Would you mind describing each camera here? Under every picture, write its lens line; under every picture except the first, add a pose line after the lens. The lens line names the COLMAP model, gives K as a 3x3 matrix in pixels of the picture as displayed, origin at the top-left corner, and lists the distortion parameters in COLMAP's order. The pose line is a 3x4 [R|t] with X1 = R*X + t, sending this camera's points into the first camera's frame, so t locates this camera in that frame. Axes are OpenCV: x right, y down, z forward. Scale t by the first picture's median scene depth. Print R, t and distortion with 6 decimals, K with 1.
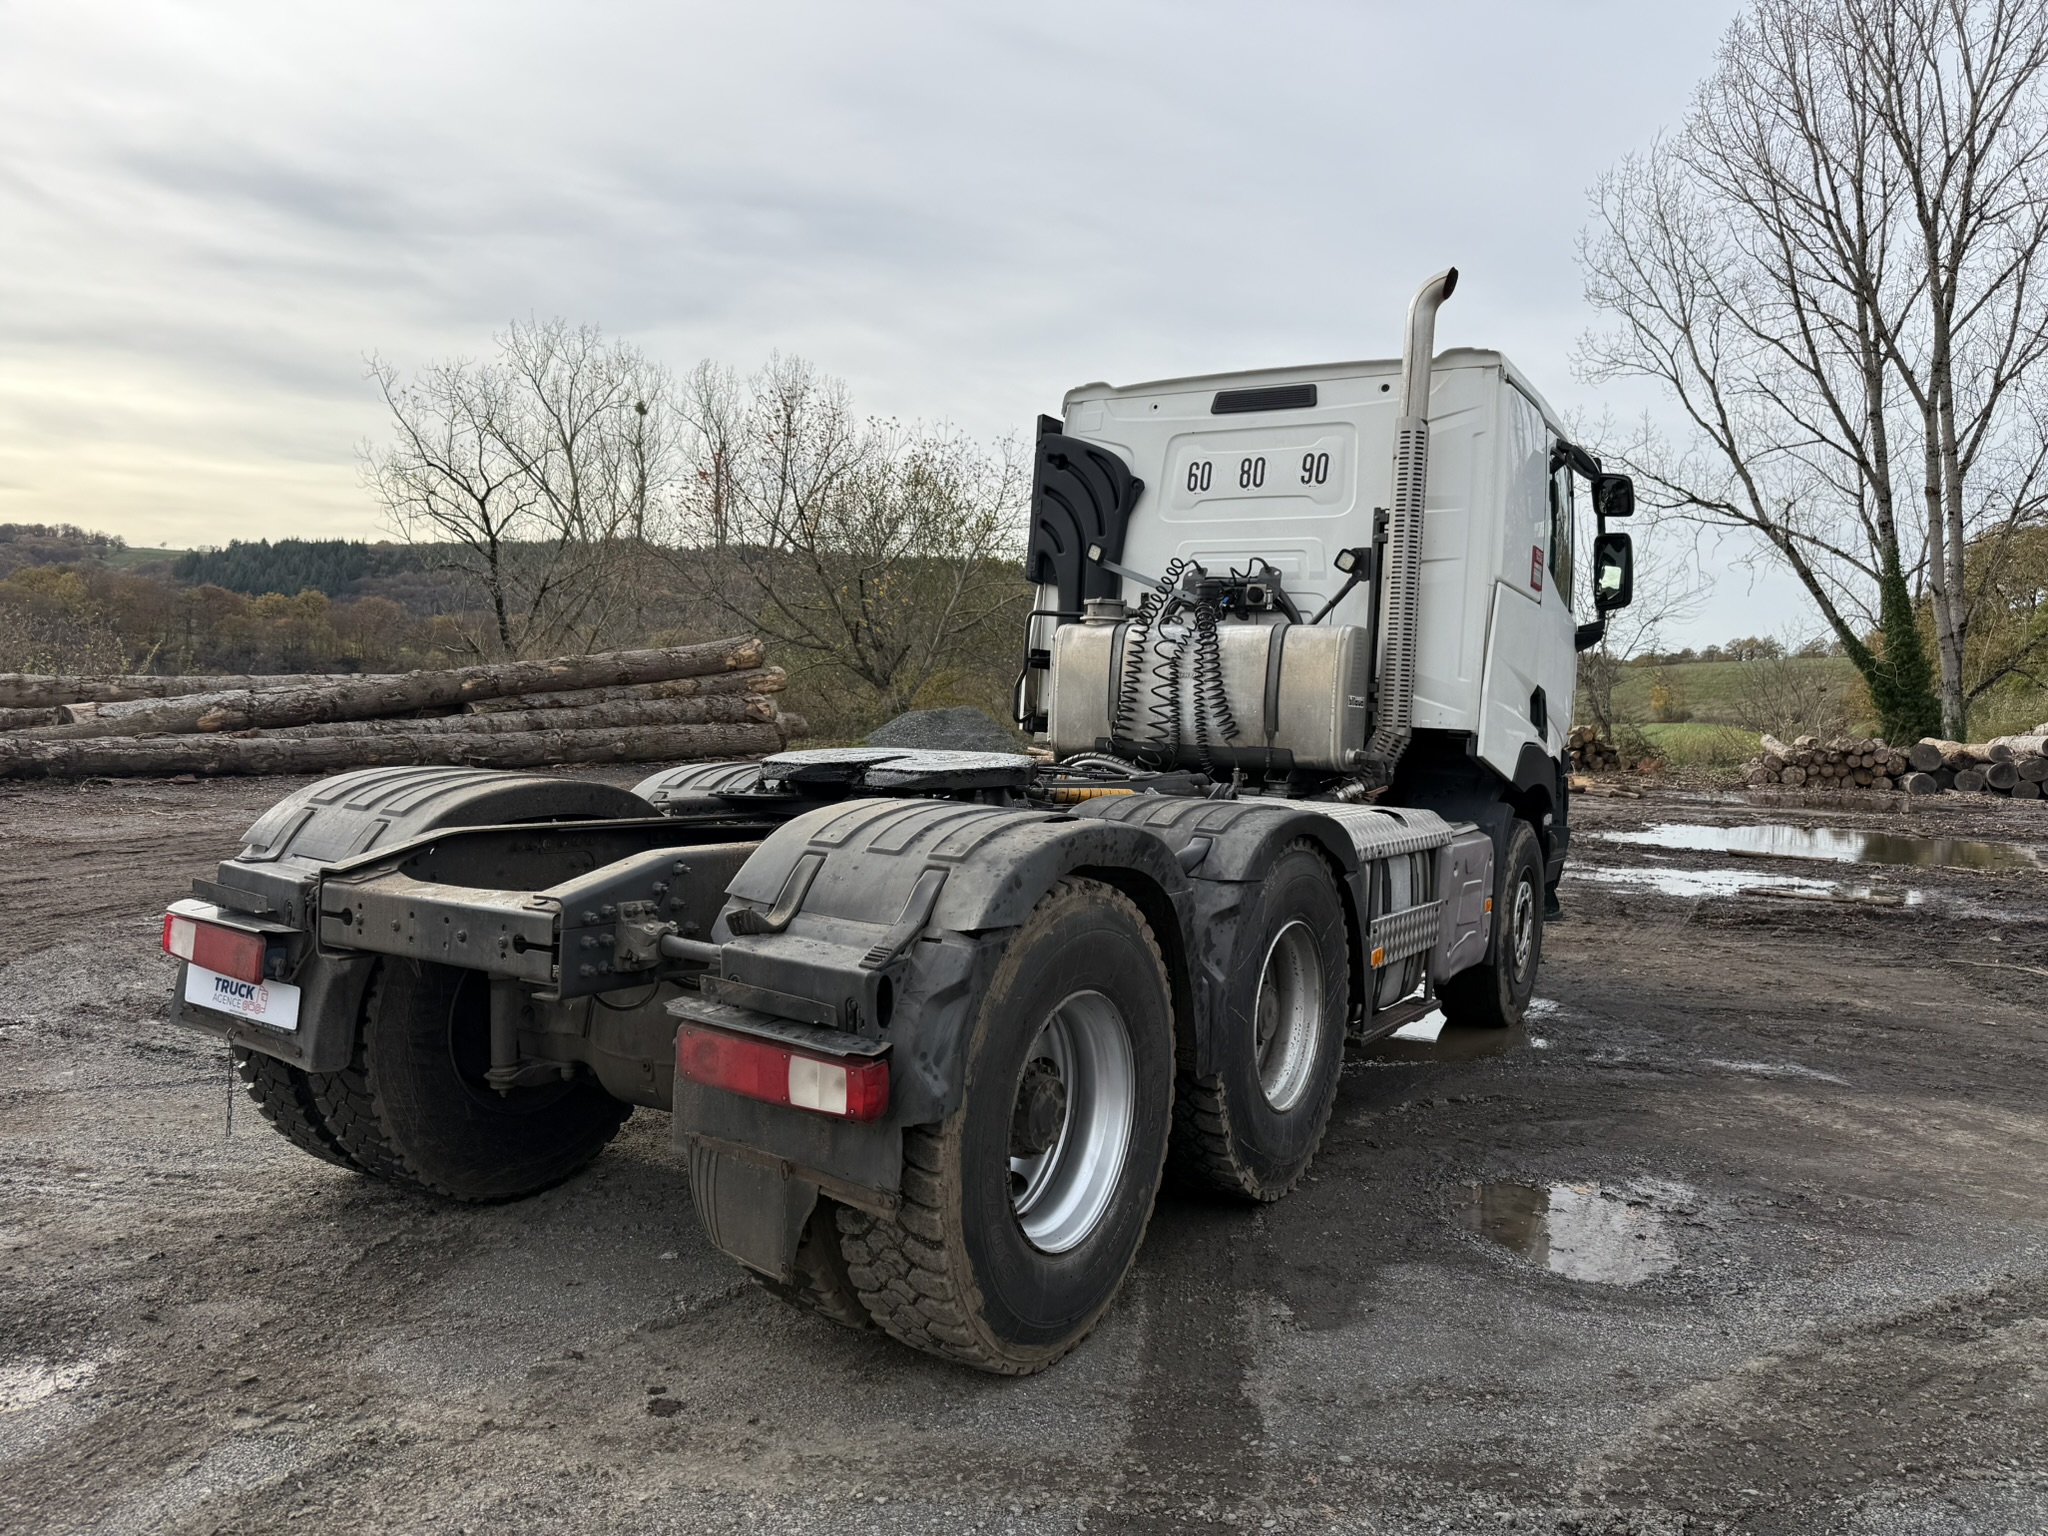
lens RADIAL K [[1412.3, 0, 1007.9], [0, 1412.3, 800.1], [0, 0, 1]] dist [-0.004312, -0.005585]
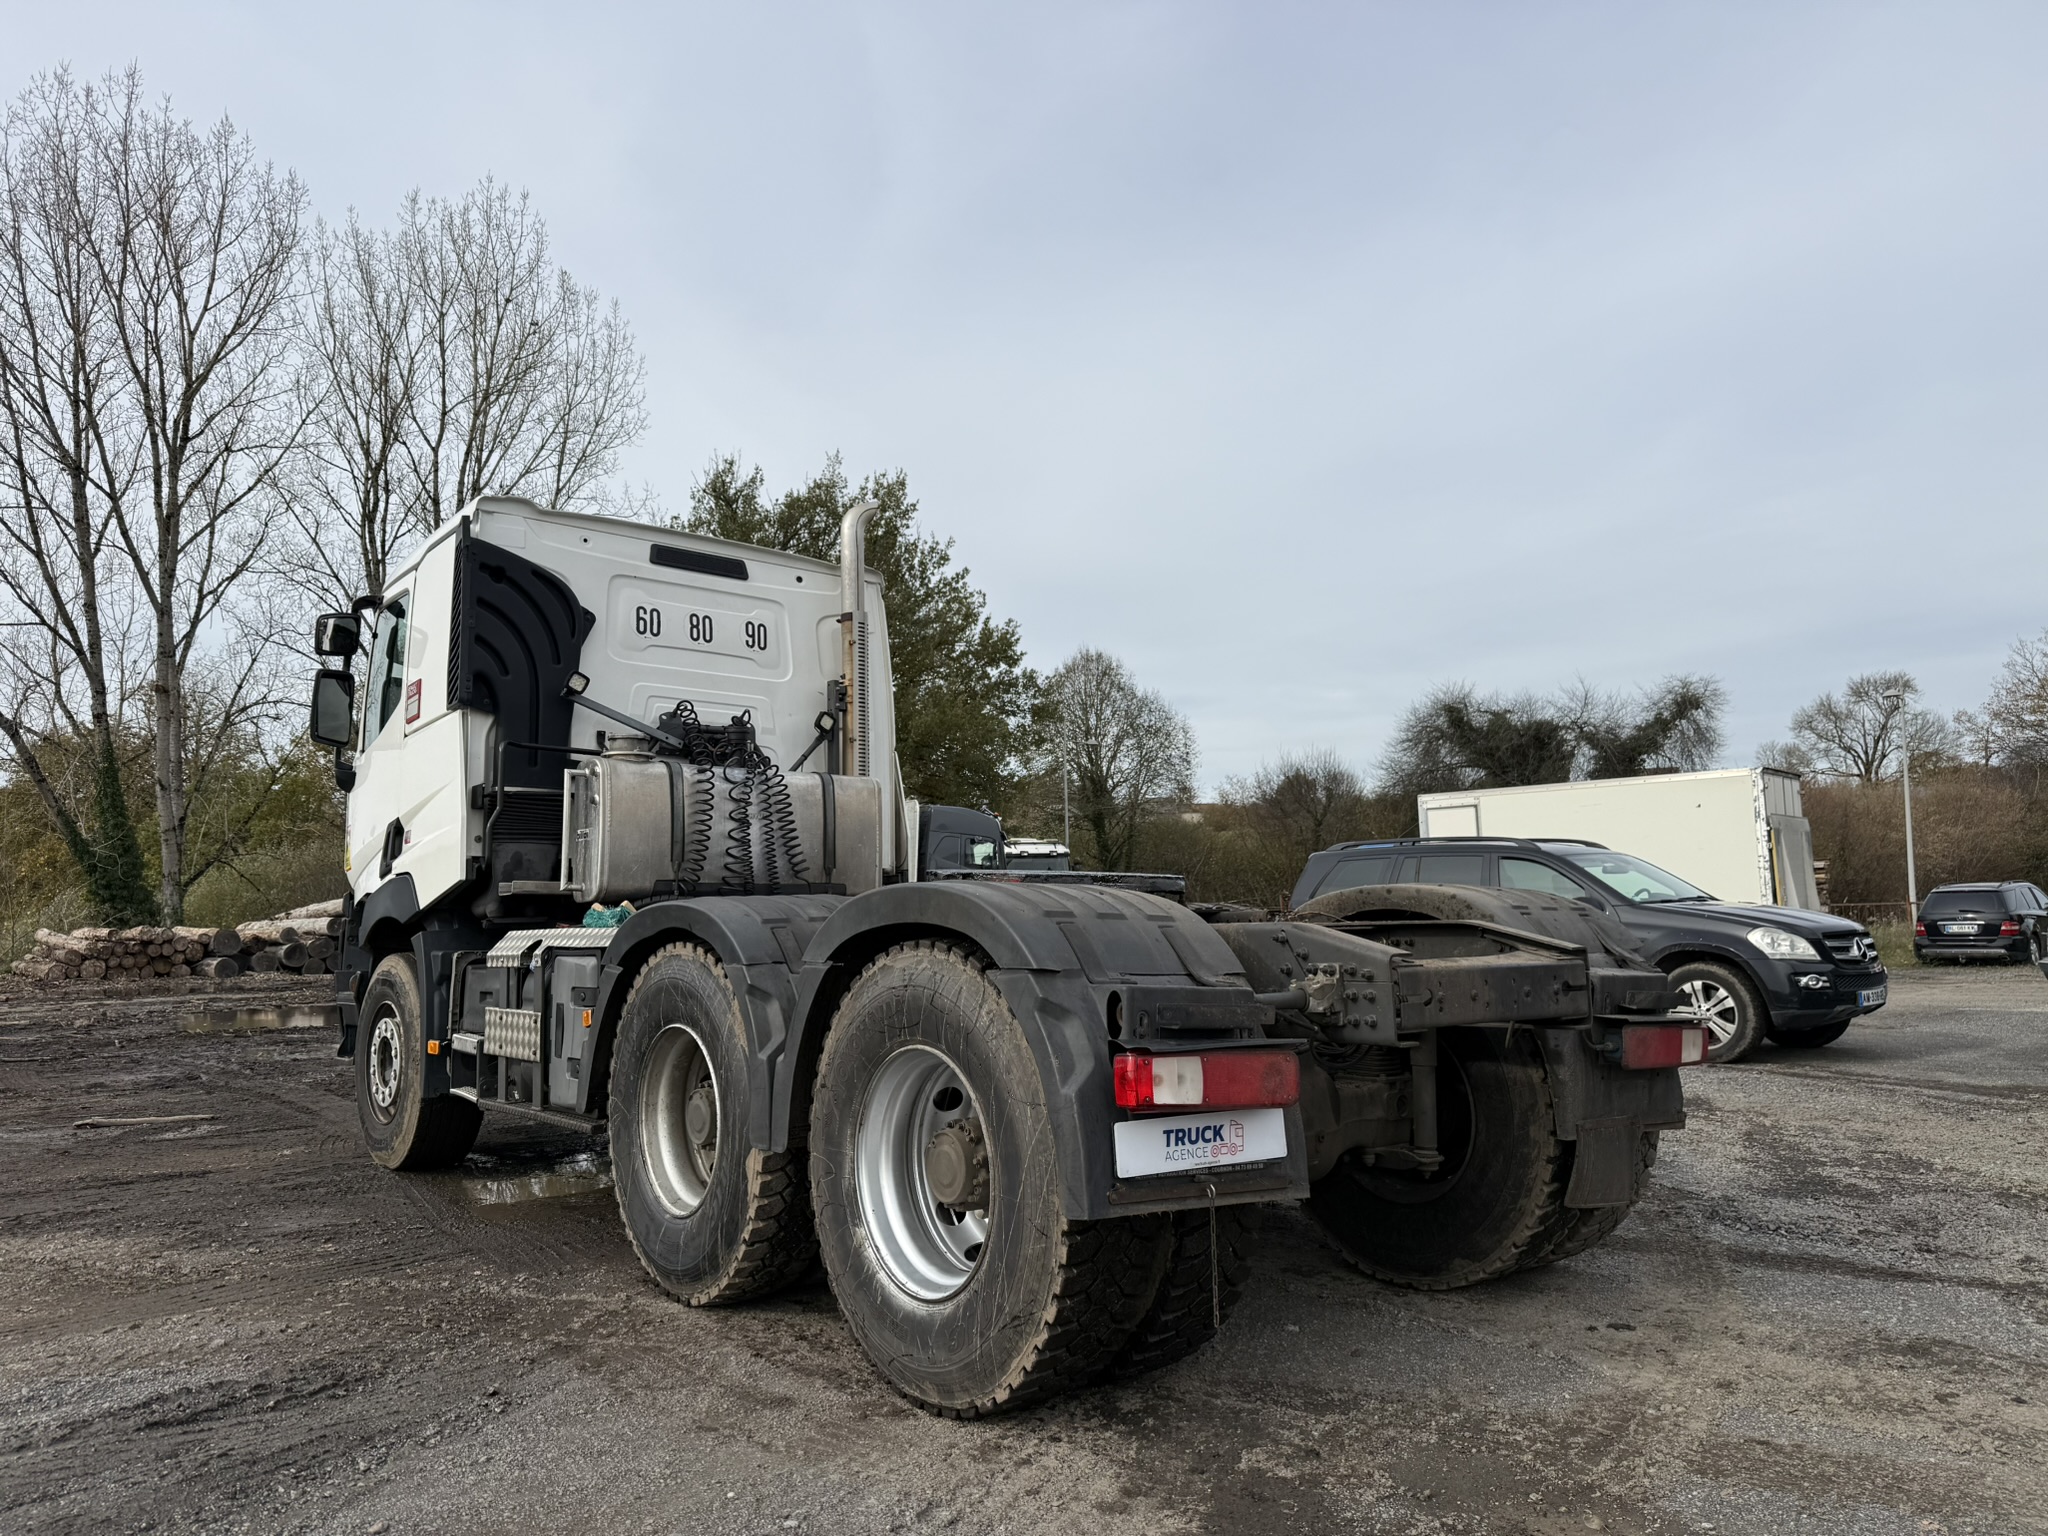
lens RADIAL K [[1416.3, 0, 1024.0], [0, 1416.3, 793.1], [0, 0, 1]] dist [0.036154, -0.053637]
pose [[0.309757, 0.053118, 0.949331, -0.169784], [0.086808, 0.992689, -0.083868, -0.000198], [-0.946845, 0.108388, 0.302881, 0.105737]]
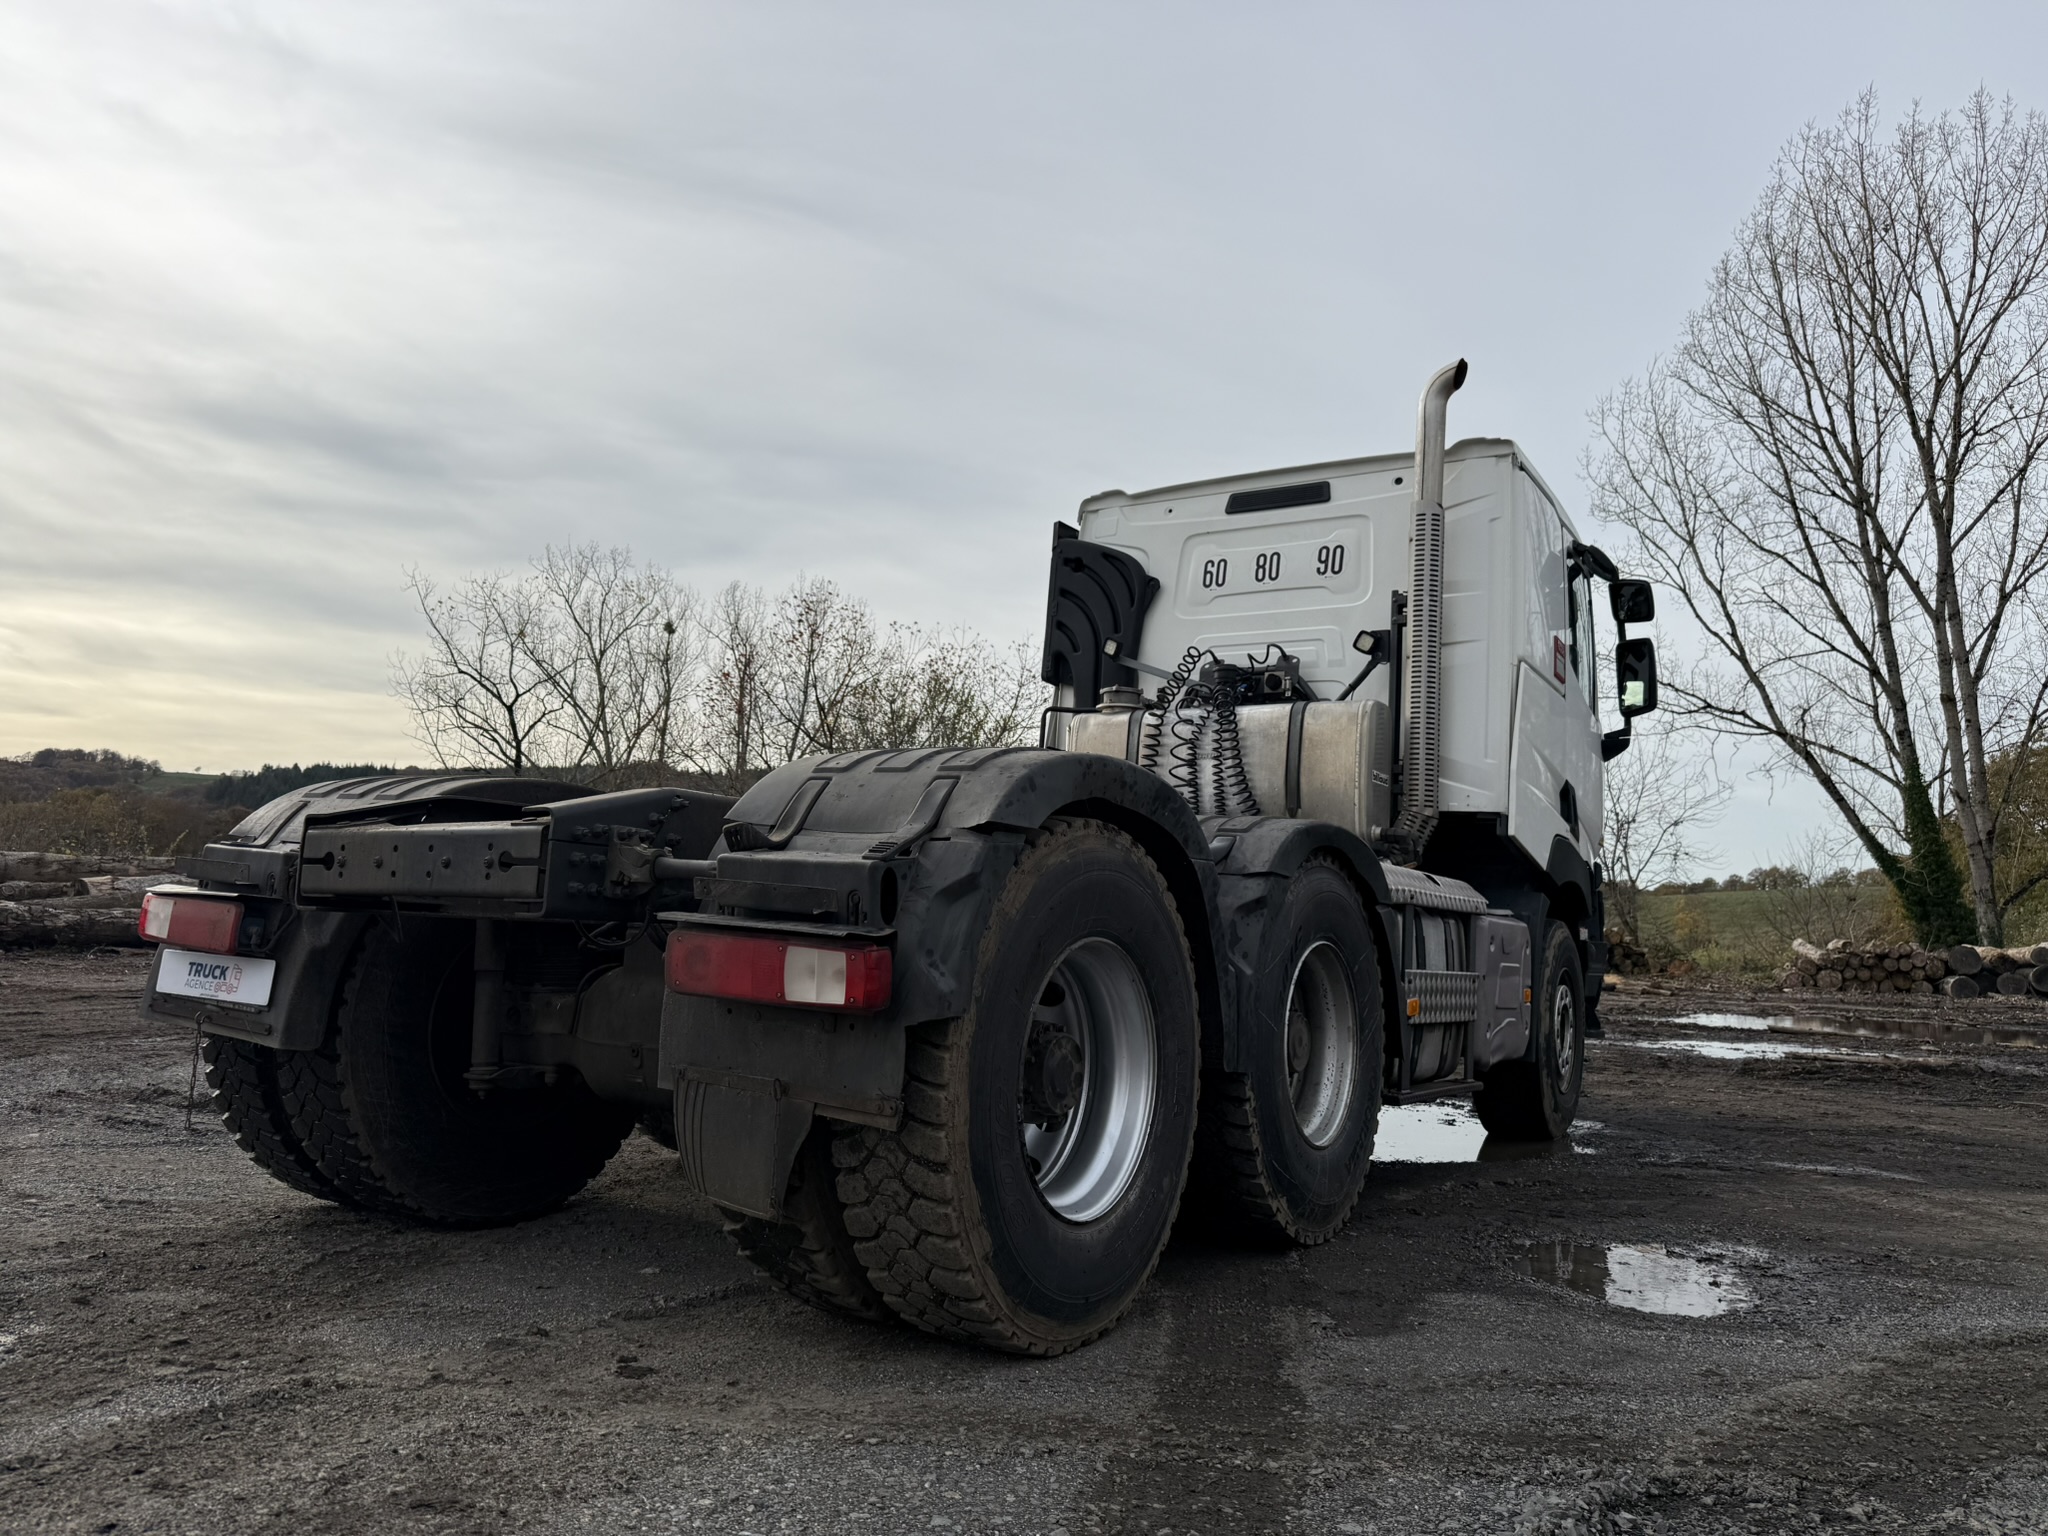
lens RADIAL K [[1417.8, 0, 999.5], [0, 1417.8, 816.4], [0, 0, 1]] dist [0.000211, -0.010066]
pose [[0.999826, 0.005723, -0.017768, 0.000205], [-0.008273, 0.989112, -0.146933, 0.021012], [0.016733, 0.147054, 0.988987, 0.006133]]
